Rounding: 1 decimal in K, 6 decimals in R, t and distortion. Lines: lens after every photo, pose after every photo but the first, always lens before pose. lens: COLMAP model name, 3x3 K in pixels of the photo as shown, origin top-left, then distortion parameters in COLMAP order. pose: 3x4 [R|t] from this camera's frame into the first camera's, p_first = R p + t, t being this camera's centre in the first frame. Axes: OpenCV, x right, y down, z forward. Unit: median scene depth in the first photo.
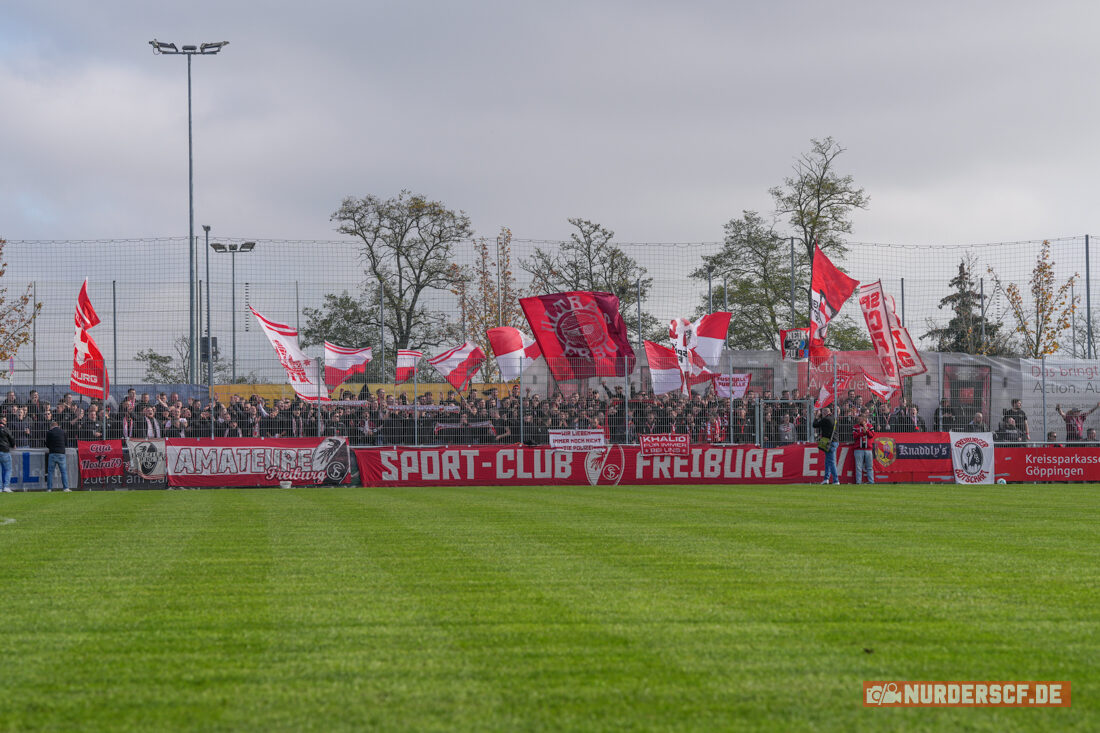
lens RADIAL K [[2858.8, 0, 549.1], [0, 2858.8, 380.7], [0, 0, 1]] dist [0.267214, 0.315431]
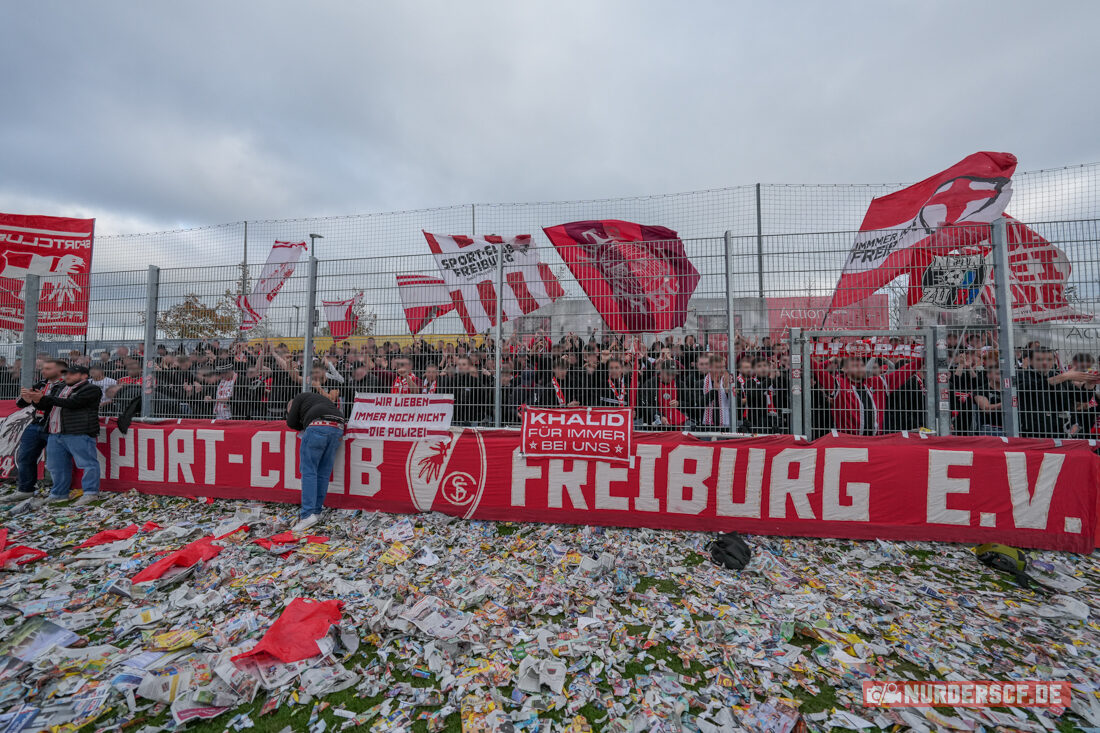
lens RADIAL K [[407.2, 0, 550.0], [0, 407.2, 366.5], [0, 0, 1]] dist [-0.031886, 0.008864]
pose [[0.964766, 0.002903, -0.263094, 0.053203], [0.000799, 0.999902, 0.013963, 0.011228], [0.263109, -0.013682, 0.964669, 0.937441]]
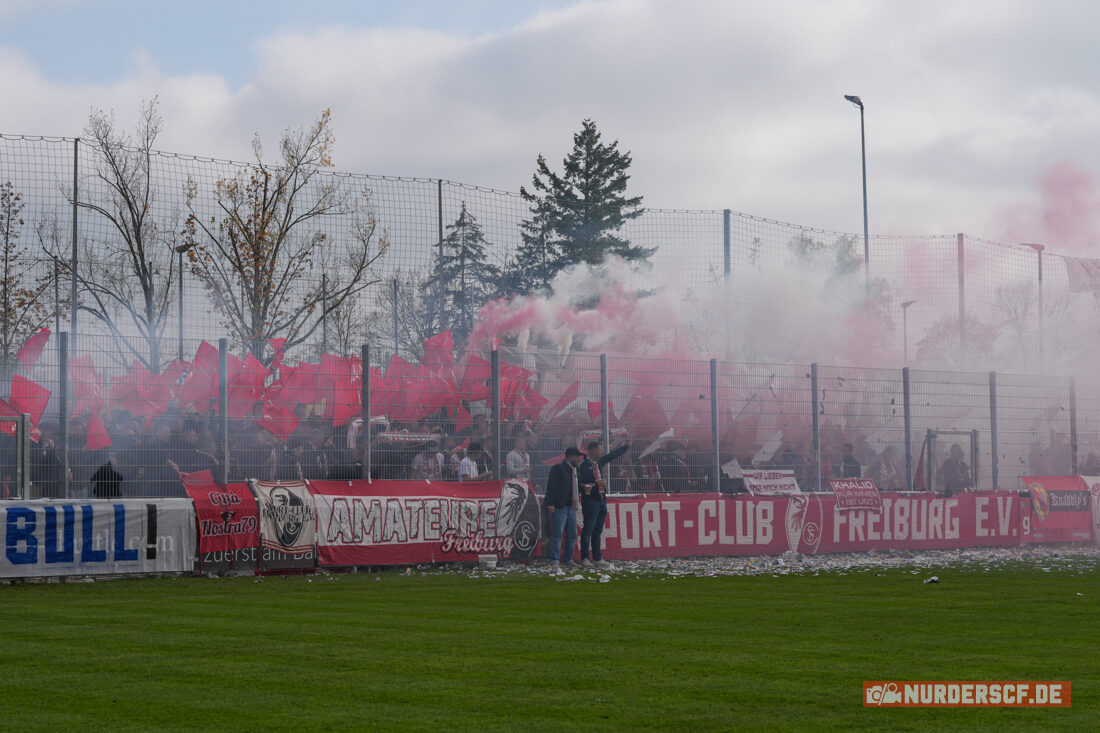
lens RADIAL K [[2594.9, 0, 550.0], [0, 2594.9, 366.5], [0, 0, 1]] dist [0.032221, 0.562841]
pose [[0.765993, 0.032177, 0.642044, -0.422365], [-0.021711, 0.999472, -0.024187, 0.008515], [-0.642483, 0.004588, 0.766286, 0.564321]]
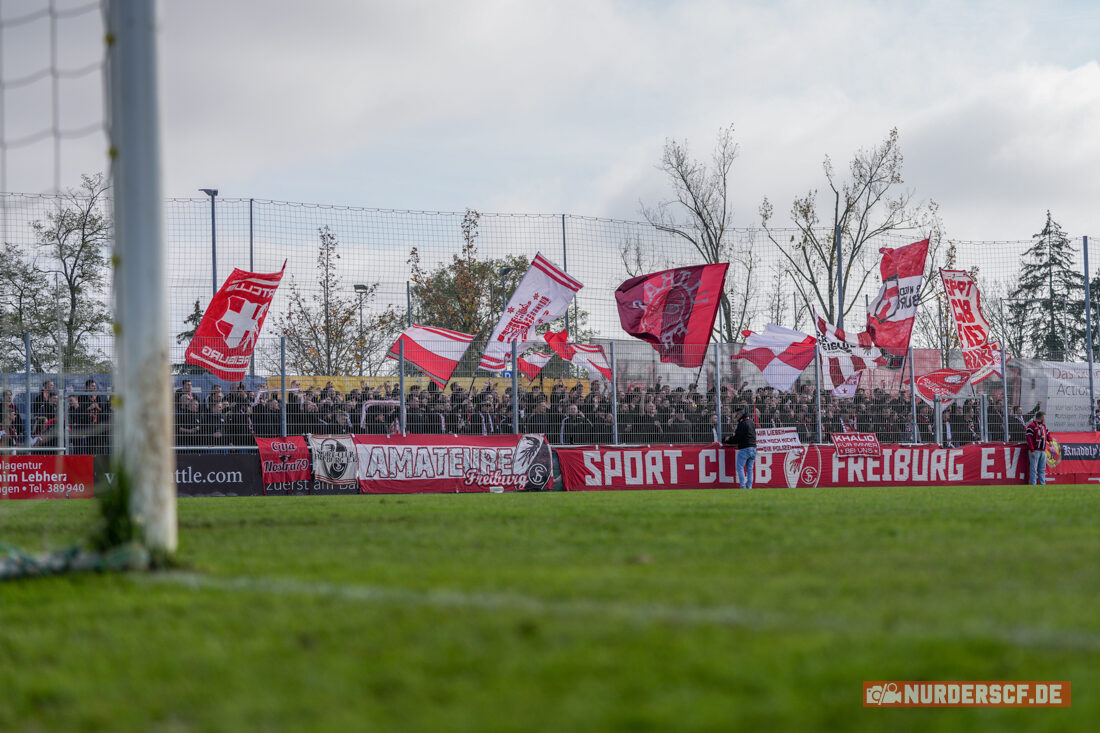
lens RADIAL K [[2571.1, 0, 584.4], [0, 2571.1, 367.2], [0, 0, 1]] dist [0.035346, 0.491828]
pose [[0.912231, 0.013080, 0.409467, -0.368502], [-0.003438, 0.999699, -0.024276, 0.018016], [-0.409662, 0.020737, 0.912002, 0.297901]]
